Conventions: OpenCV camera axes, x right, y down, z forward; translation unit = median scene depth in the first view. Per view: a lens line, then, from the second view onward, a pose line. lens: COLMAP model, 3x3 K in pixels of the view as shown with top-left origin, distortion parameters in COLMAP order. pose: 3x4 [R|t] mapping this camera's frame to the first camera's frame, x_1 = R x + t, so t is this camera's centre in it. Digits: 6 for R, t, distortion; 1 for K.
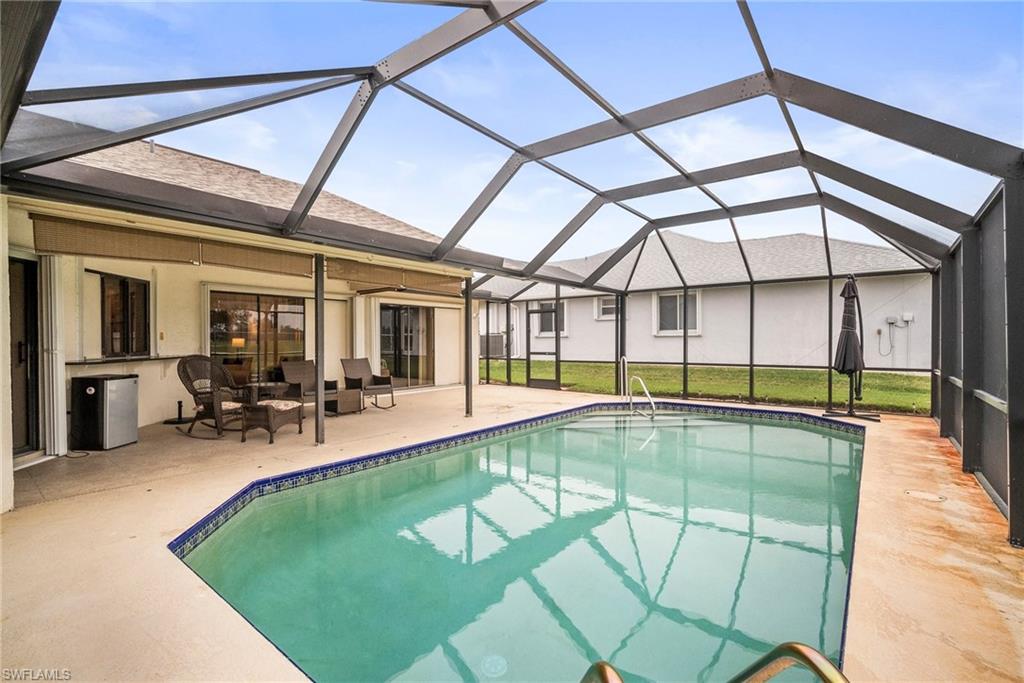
lens RADIAL K [[459.3, 0, 512.0], [0, 459.3, 341.5], [0, 0, 1]] dist [-0.018725, -0.000032]
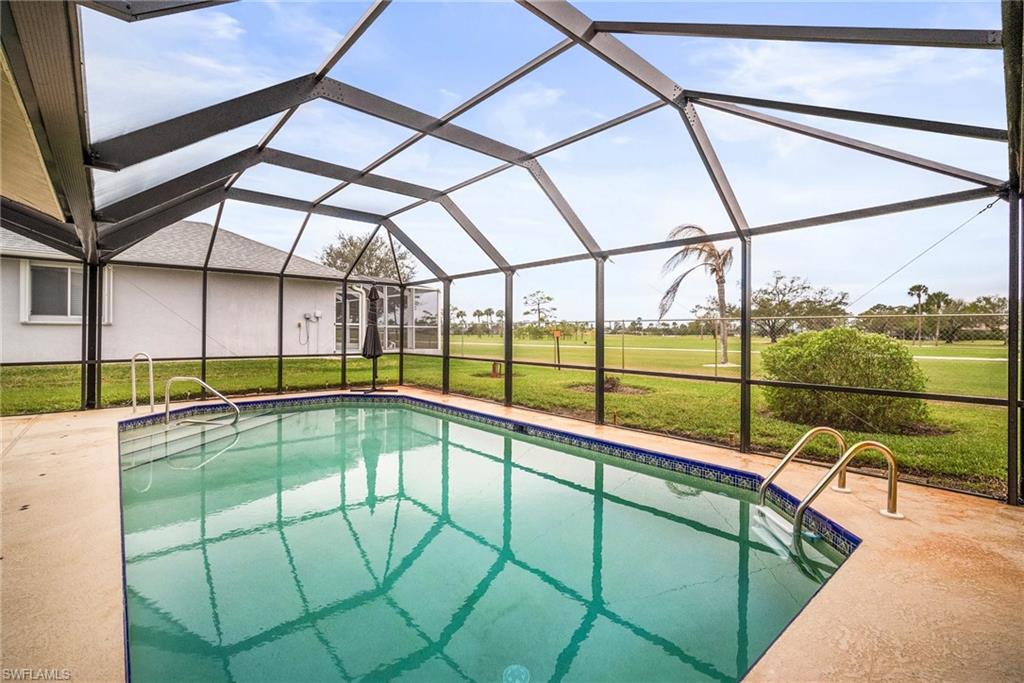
lens RADIAL K [[459.3, 0, 512.0], [0, 459.3, 341.5], [0, 0, 1]] dist [-0.018725, -0.000032]
pose [[0.180719, -0.013758, 0.983439, -0.286769], [-0.006031, 0.999868, 0.015096, 0.001026], [-0.983516, -0.008659, 0.180612, 0.235069]]
